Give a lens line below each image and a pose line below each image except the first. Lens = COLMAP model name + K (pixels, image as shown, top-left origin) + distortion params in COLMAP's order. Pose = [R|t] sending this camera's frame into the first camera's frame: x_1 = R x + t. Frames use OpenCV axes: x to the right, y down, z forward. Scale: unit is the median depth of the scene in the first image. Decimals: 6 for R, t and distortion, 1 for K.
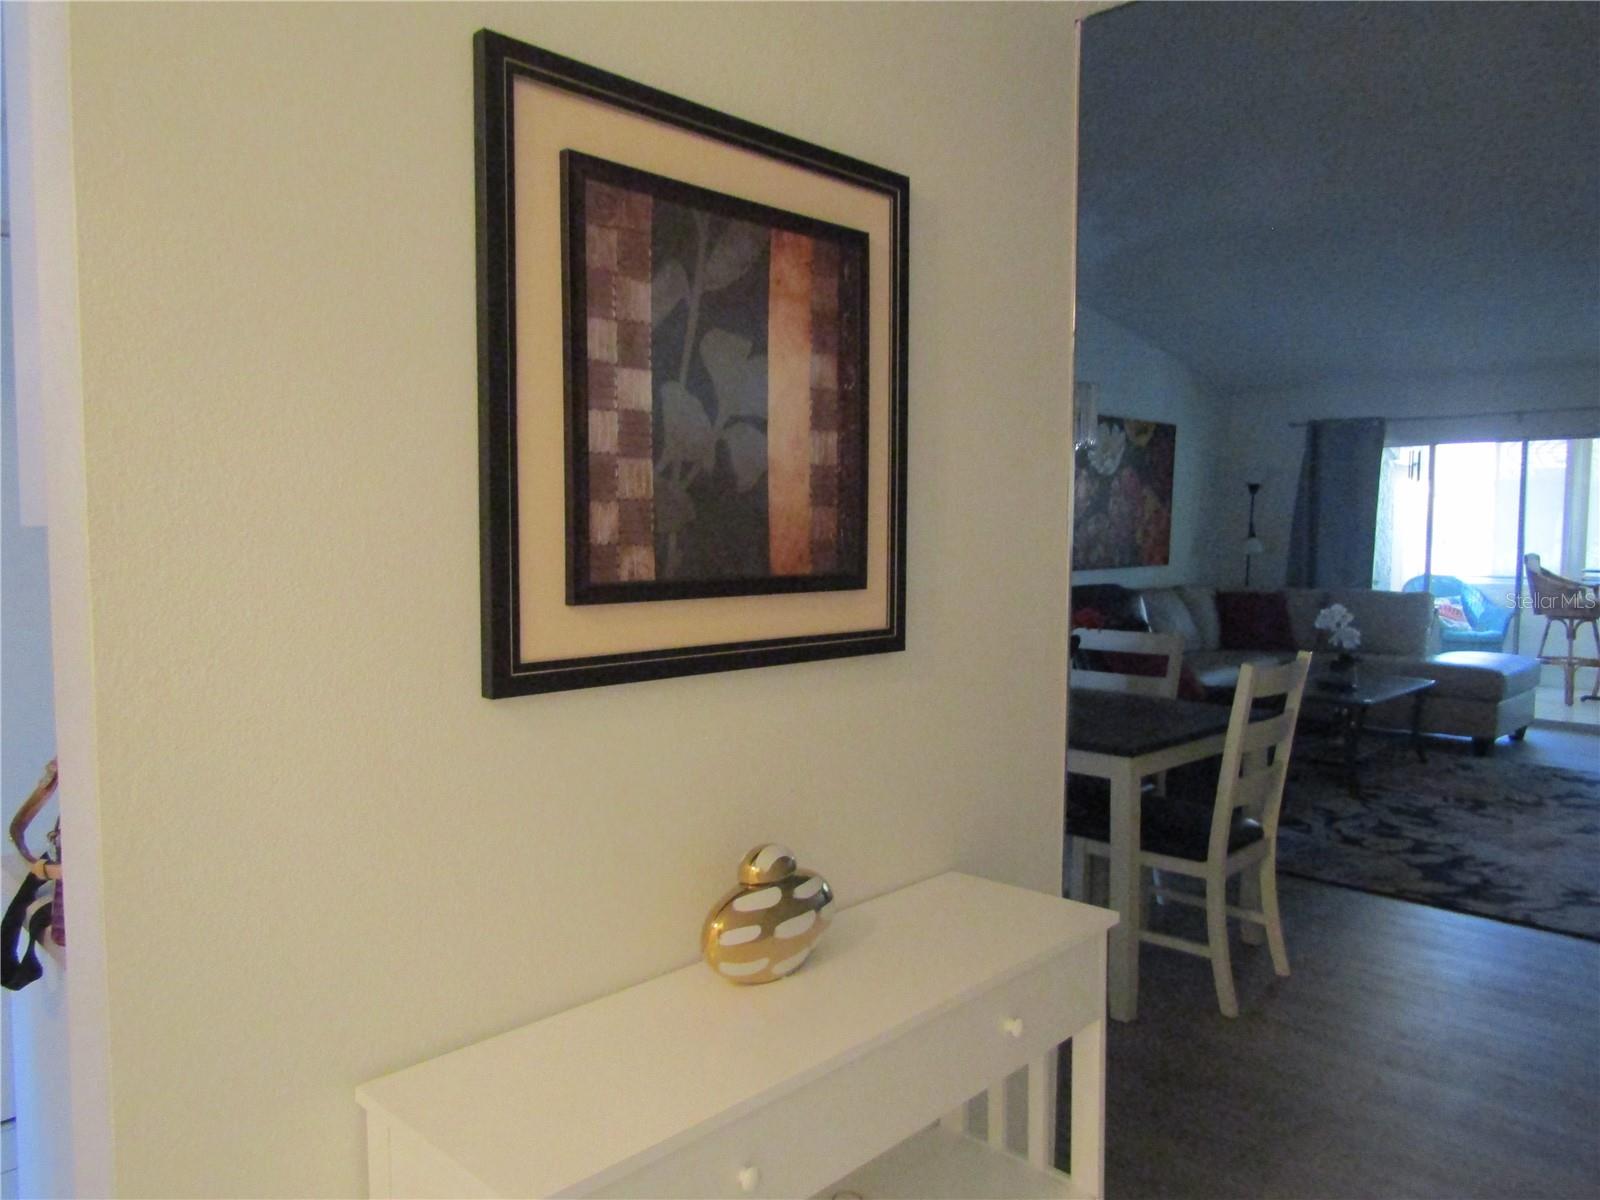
lens RADIAL K [[1148.5, 0, 802.4], [0, 1148.5, 597.0], [0, 0, 1]] dist [-0.002313, 0.002726]
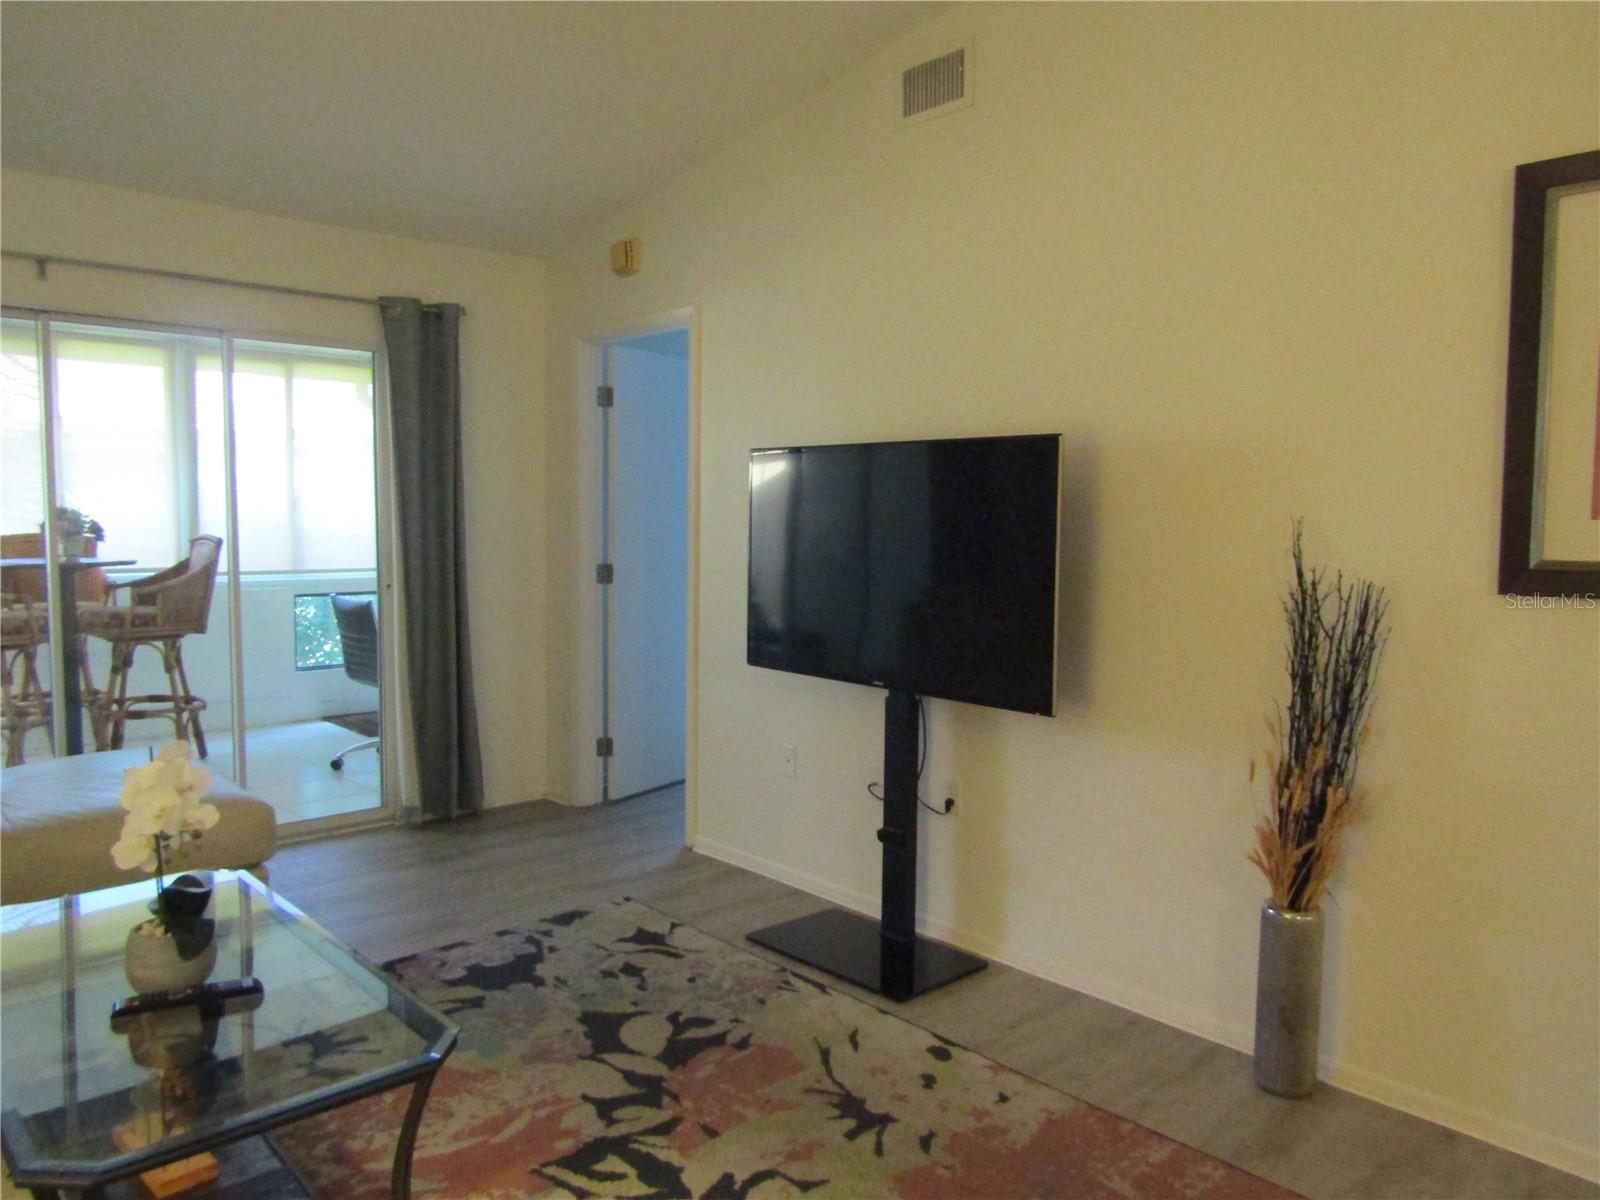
lens RADIAL K [[1148.5, 0, 797.3], [0, 1148.5, 596.5], [0, 0, 1]] dist [-0.002313, 0.002726]
pose [[0.065063, -0.075634, 0.995011, 0.146058], [0.058710, 0.995686, 0.071846, -0.032650], [-0.996153, 0.053742, 0.069222, 0.655454]]
